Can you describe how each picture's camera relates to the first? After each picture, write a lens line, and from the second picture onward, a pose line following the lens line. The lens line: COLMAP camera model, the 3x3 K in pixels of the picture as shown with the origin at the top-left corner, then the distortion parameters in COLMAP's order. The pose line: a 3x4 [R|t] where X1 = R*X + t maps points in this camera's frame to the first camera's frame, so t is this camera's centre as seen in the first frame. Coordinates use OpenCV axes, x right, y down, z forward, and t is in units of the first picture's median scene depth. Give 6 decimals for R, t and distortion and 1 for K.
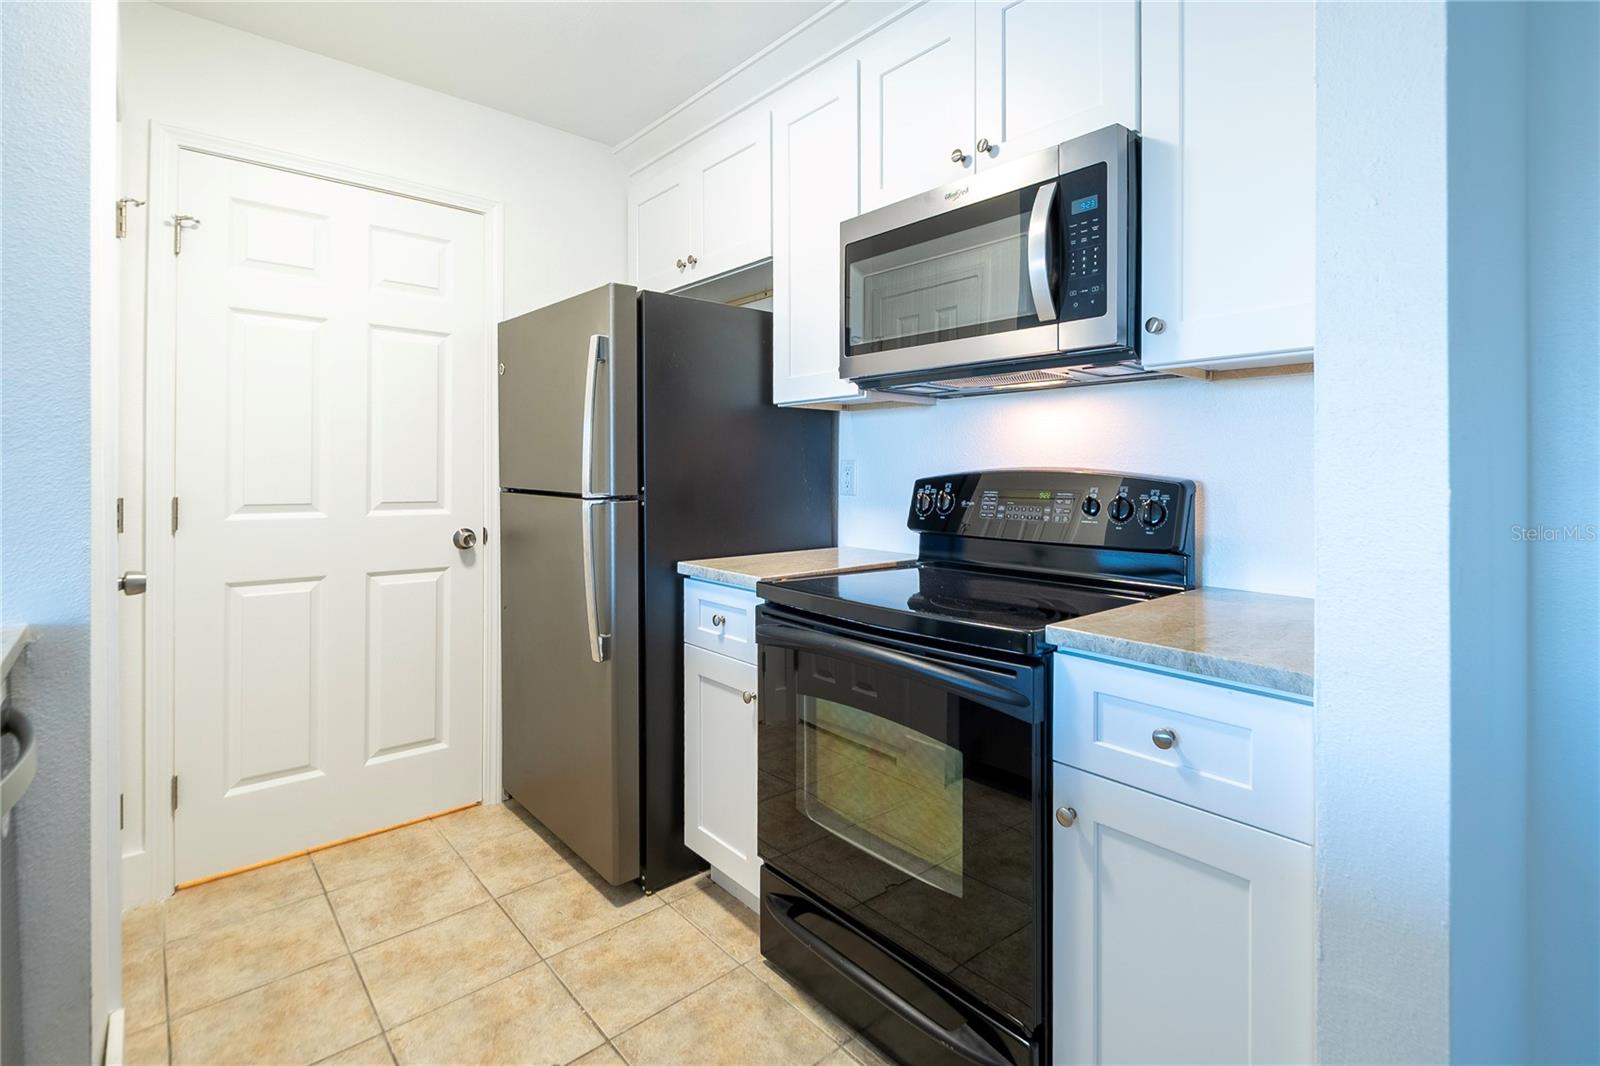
lens RADIAL K [[726.1, 0, 816.3], [0, 726.1, 466.7], [0, 0, 1]] dist [0.004435, -0.008636]
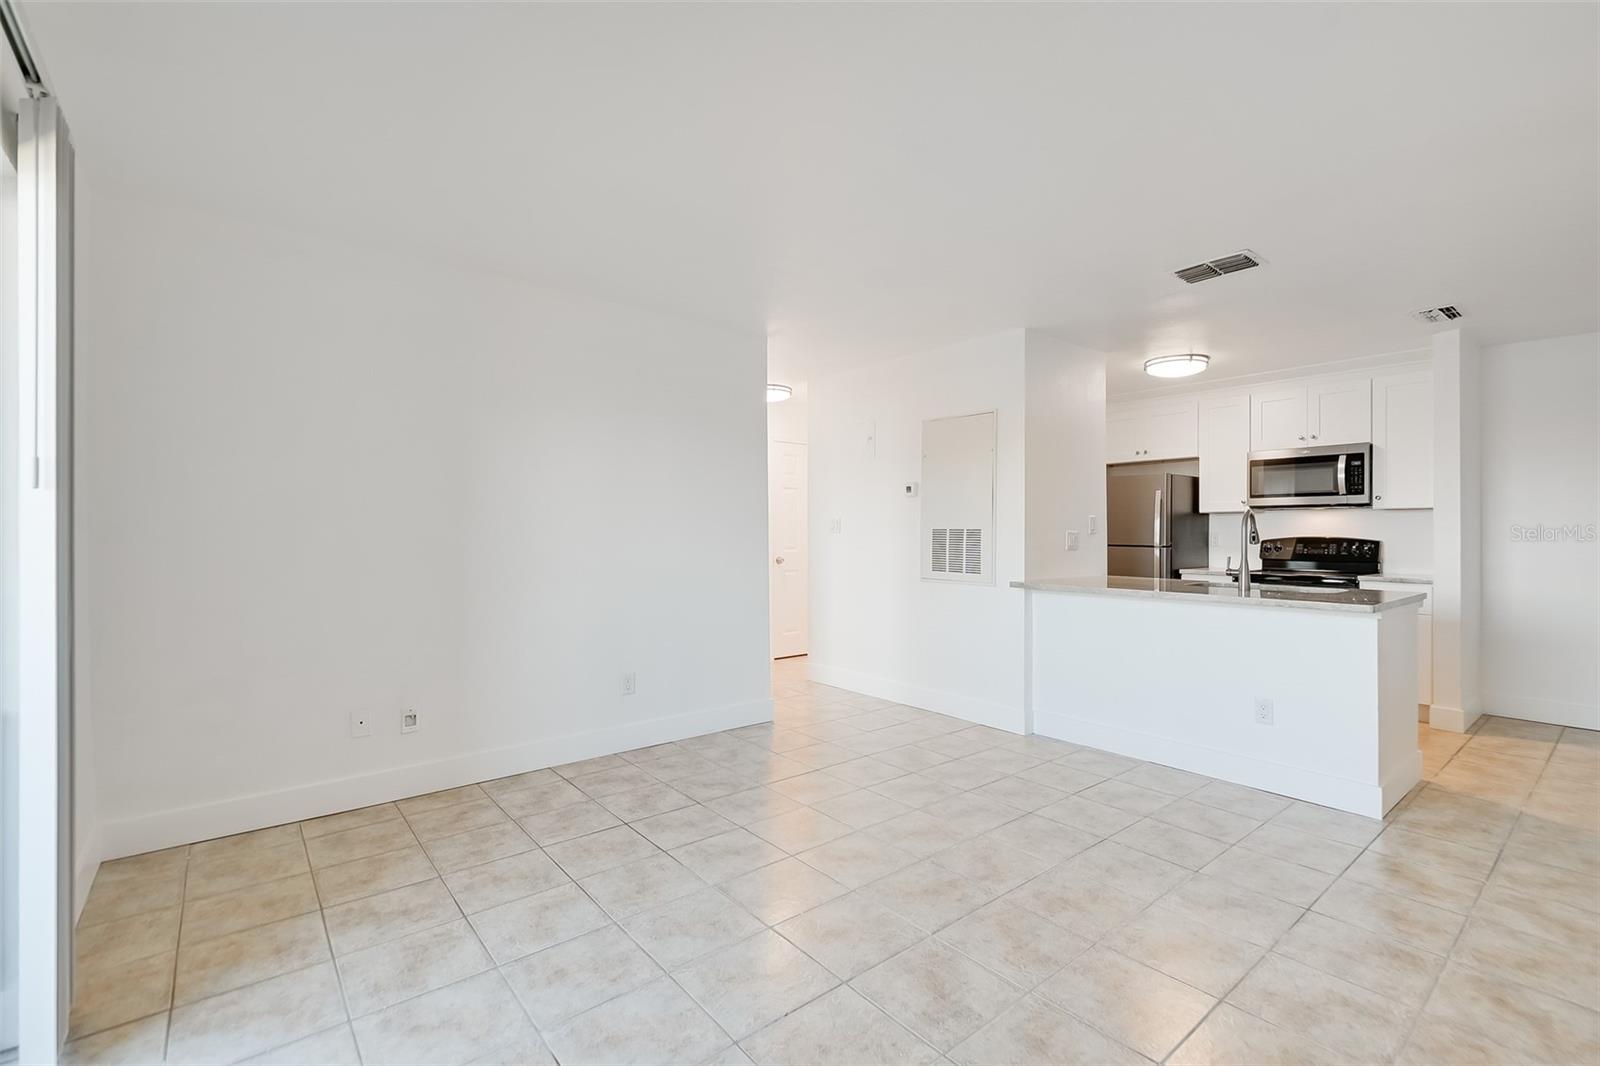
lens RADIAL K [[726.2, 0, 808.7], [0, 726.2, 530.3], [0, 0, 1]] dist [0.008506, -0.002716]
pose [[0.999597, 0.000100, -0.028396, -1.716671], [-0.000074, 1.000000, 0.000919, -0.025238], [0.028396, -0.000916, 0.999596, -2.059905]]
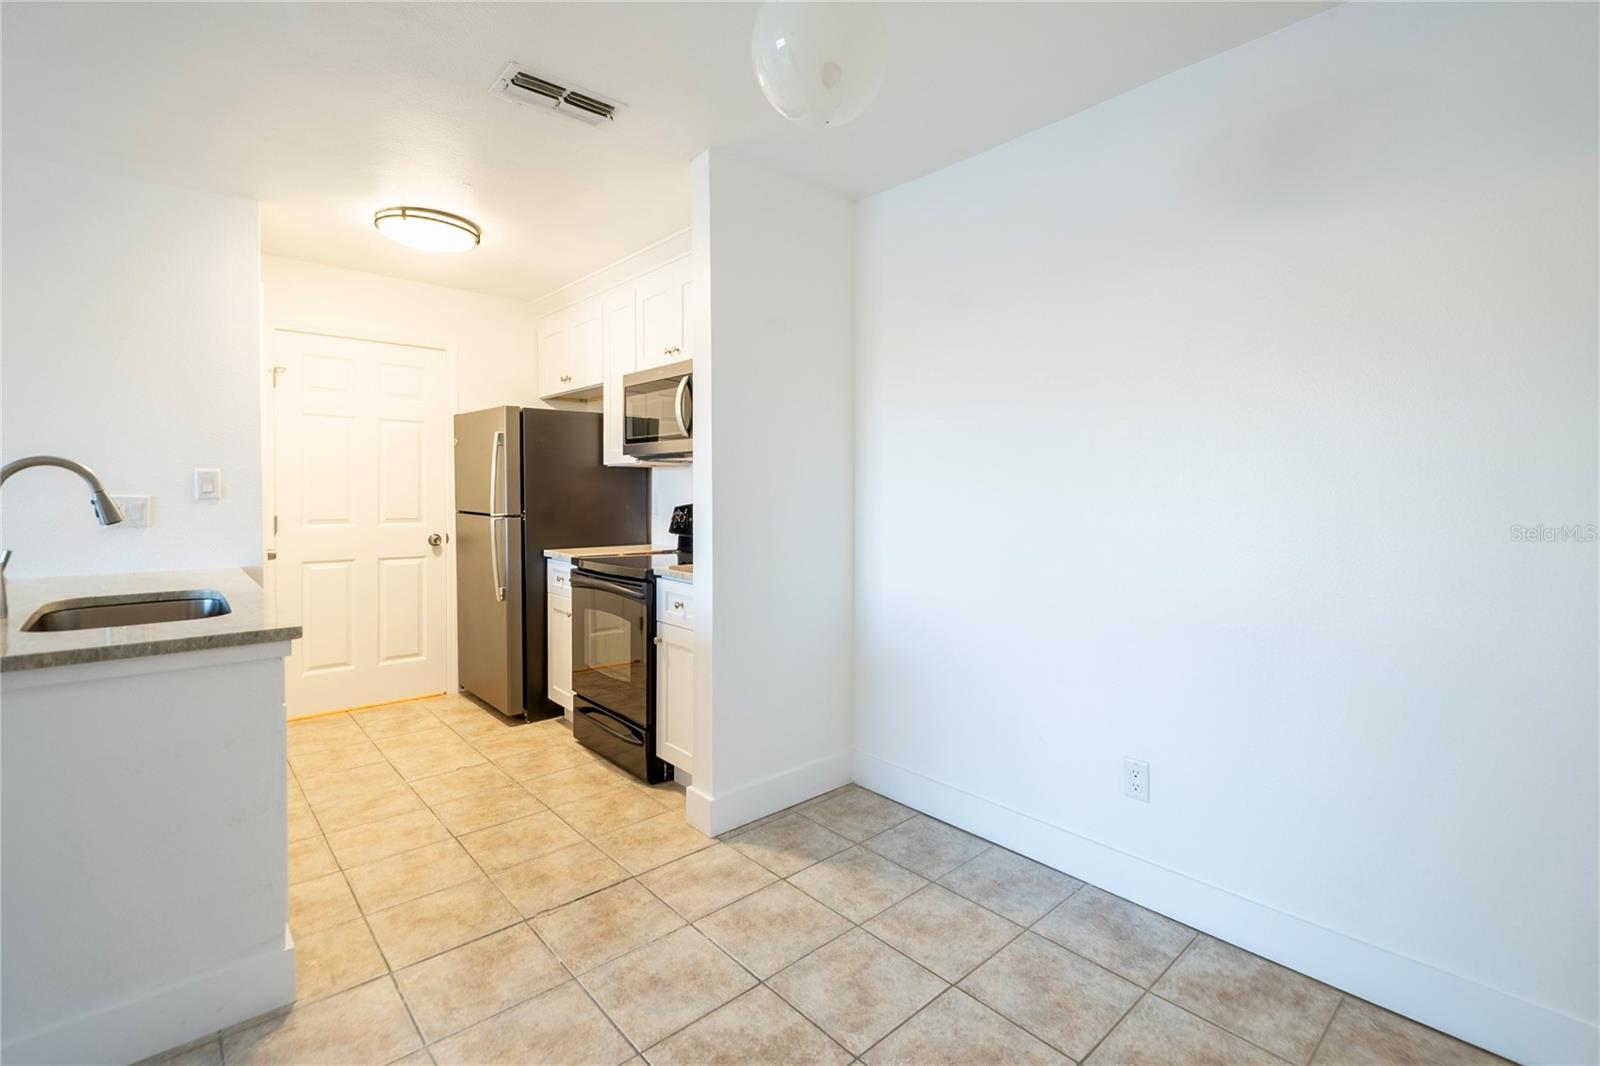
lens RADIAL K [[726.1, 0, 842.4], [0, 726.1, 495.8], [0, 0, 1]] dist [0.004435, -0.008636]
pose [[0.999802, 0.000838, 0.019858, 0.605387], [-0.001141, 0.999883, 0.015269, -0.044164], [-0.019843, -0.015288, 0.999686, -1.000624]]
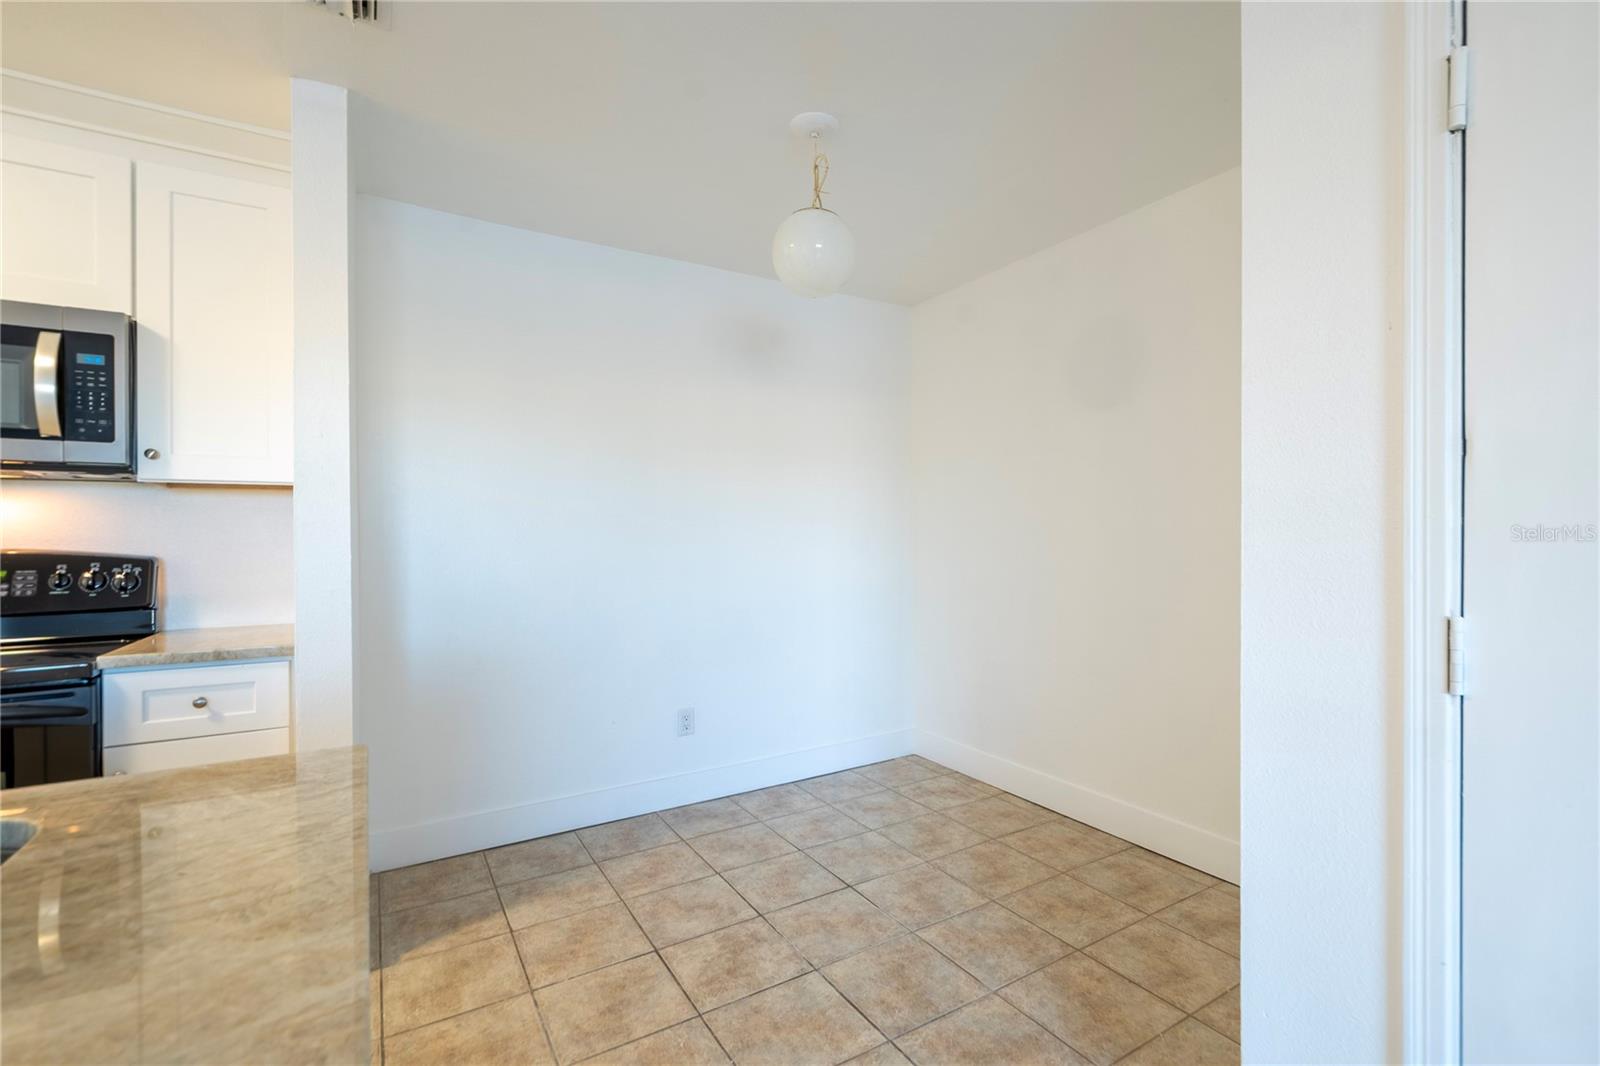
lens RADIAL K [[726.1, 0, 842.8], [0, 726.1, 538.7], [0, 0, 1]] dist [0.004435, -0.008636]
pose [[0.149891, -0.005878, 0.988685, -0.591772], [0.001537, 0.999983, 0.005712, -0.019811], [-0.988701, 0.000663, 0.149897, -0.470308]]
